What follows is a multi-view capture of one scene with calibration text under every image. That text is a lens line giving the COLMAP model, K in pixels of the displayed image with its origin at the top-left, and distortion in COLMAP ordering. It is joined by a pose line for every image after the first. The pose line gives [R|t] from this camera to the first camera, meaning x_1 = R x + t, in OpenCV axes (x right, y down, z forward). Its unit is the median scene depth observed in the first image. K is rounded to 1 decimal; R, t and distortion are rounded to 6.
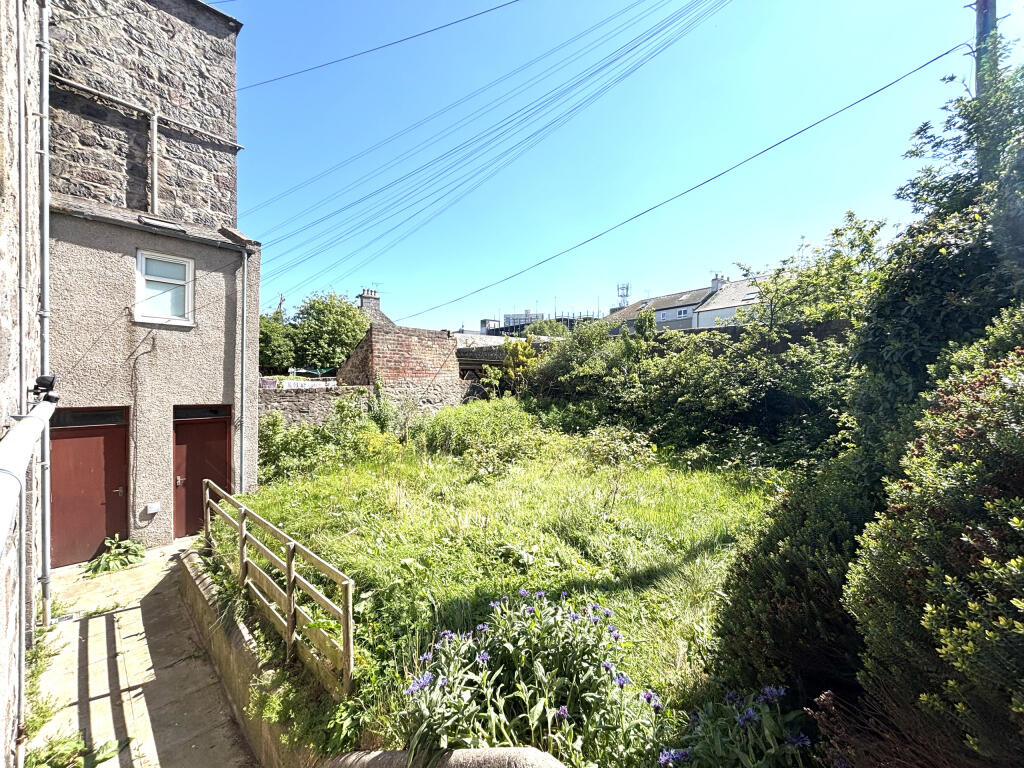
lens RADIAL K [[410.9, 0, 512.5], [0, 410.9, 383.5], [0, 0, 1]] dist [-0.000216, -0.000022]
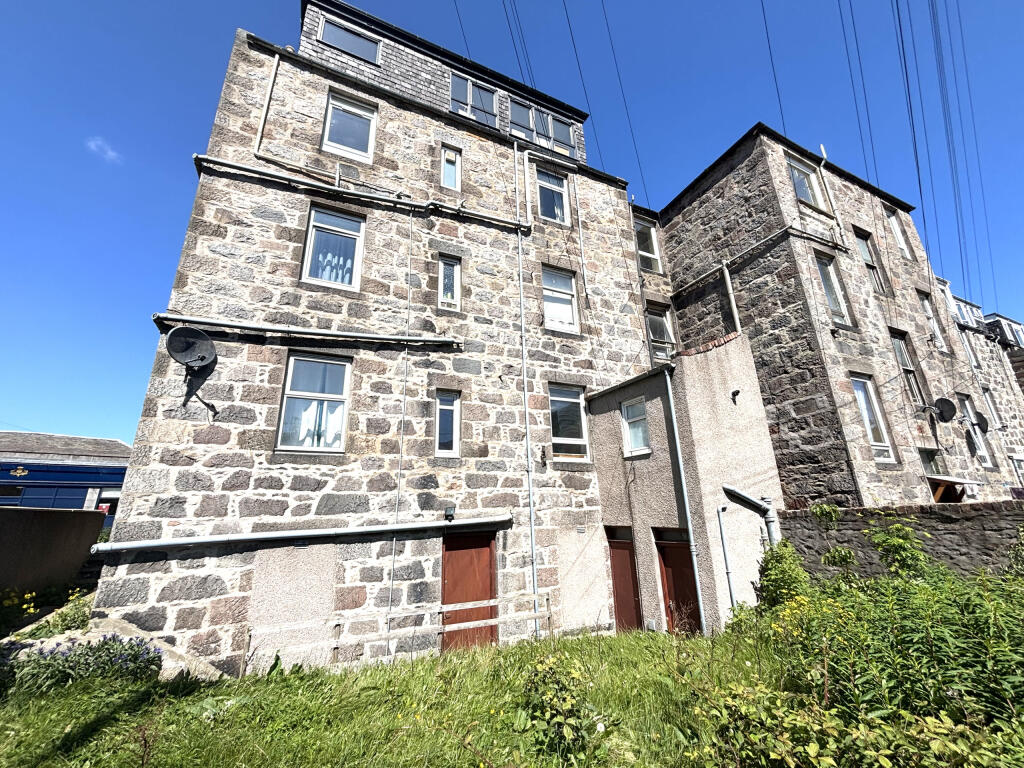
lens RADIAL K [[410.9, 0, 510.0], [0, 410.9, 382.4], [0, 0, 1]] dist [-0.000216, -0.000022]
pose [[-0.366142, -0.276520, -0.888525, 0.392785], [0.025580, 0.951478, -0.306652, 0.010883], [0.930207, -0.135007, -0.341302, 1.024108]]
